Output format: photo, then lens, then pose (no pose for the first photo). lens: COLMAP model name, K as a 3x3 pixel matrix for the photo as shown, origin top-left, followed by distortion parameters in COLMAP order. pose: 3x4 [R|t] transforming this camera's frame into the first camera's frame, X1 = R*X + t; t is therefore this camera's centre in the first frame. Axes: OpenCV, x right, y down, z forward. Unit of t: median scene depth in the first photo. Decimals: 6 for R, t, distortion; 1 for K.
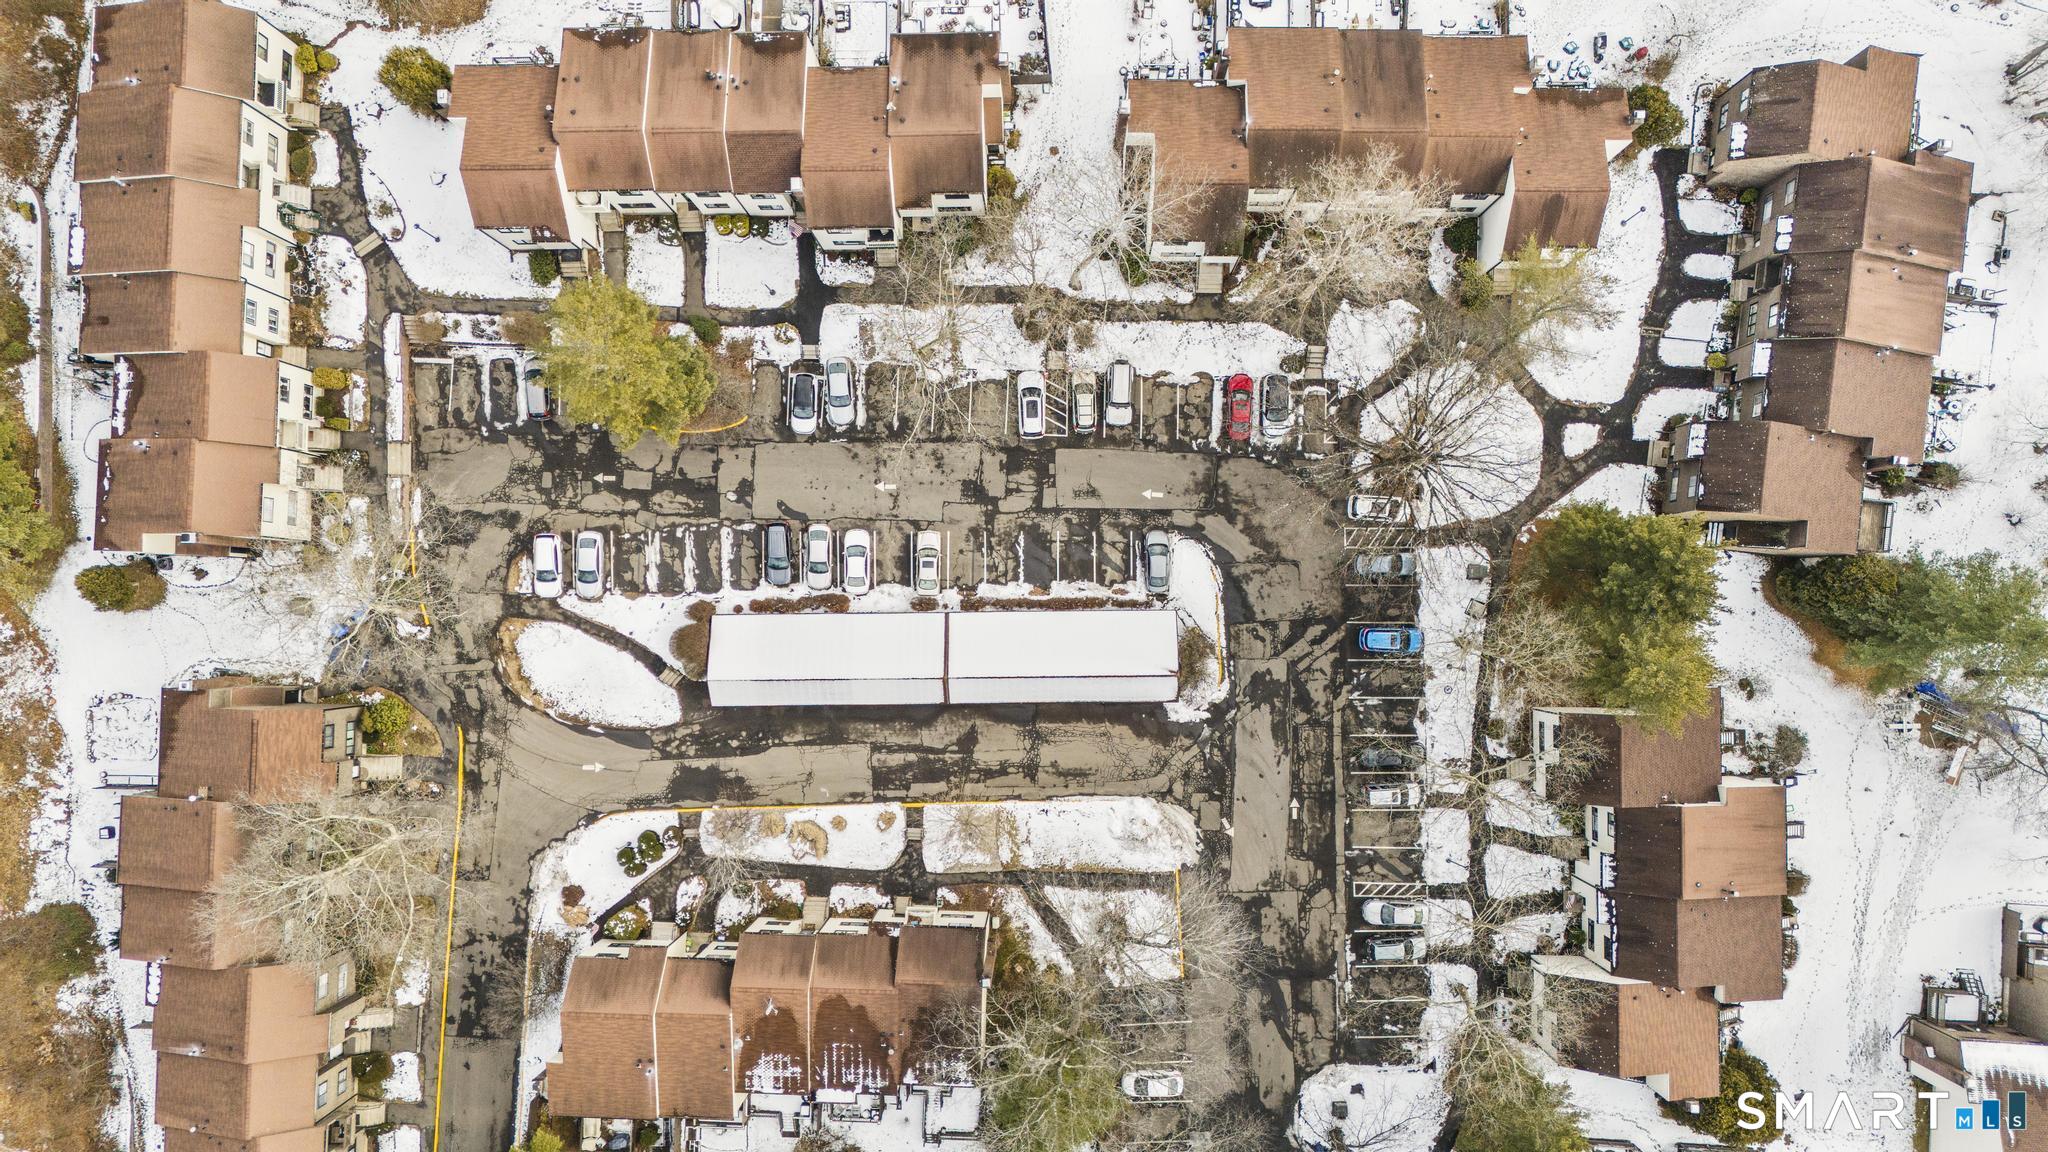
lens RADIAL K [[1526.8, 0, 1022.0], [0, 1526.8, 570.9], [0, 0, 1]] dist [0.055653, 0.000341]
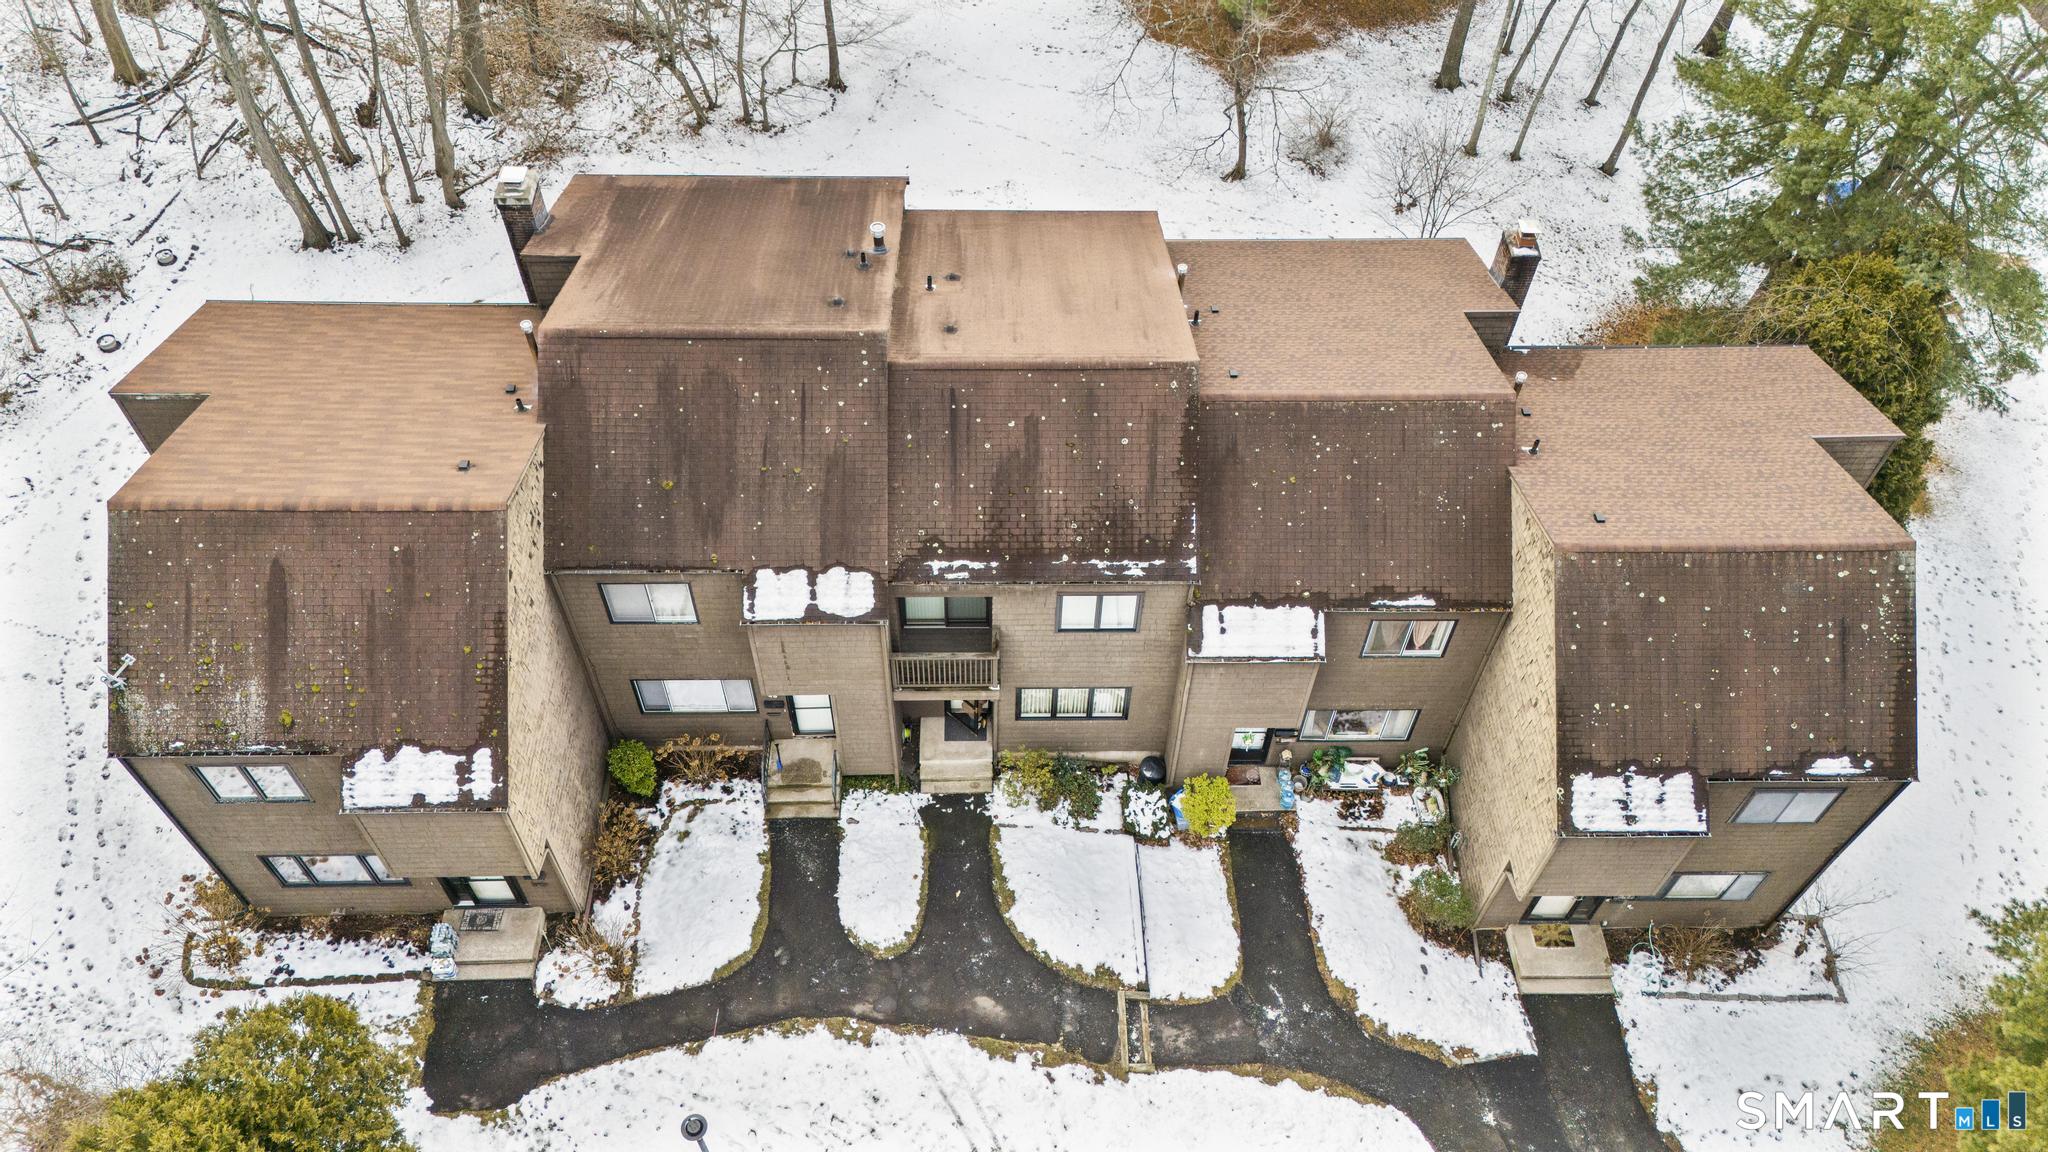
lens RADIAL K [[1526.8, 0, 1026.0], [0, 1526.8, 580.3], [0, 0, 1]] dist [0.055653, 0.000341]
pose [[-0.137637, -0.771043, 0.621731, 0.307751], [0.989247, -0.075664, 0.125162, -0.201882], [-0.049463, 0.632272, 0.773166, 0.751172]]
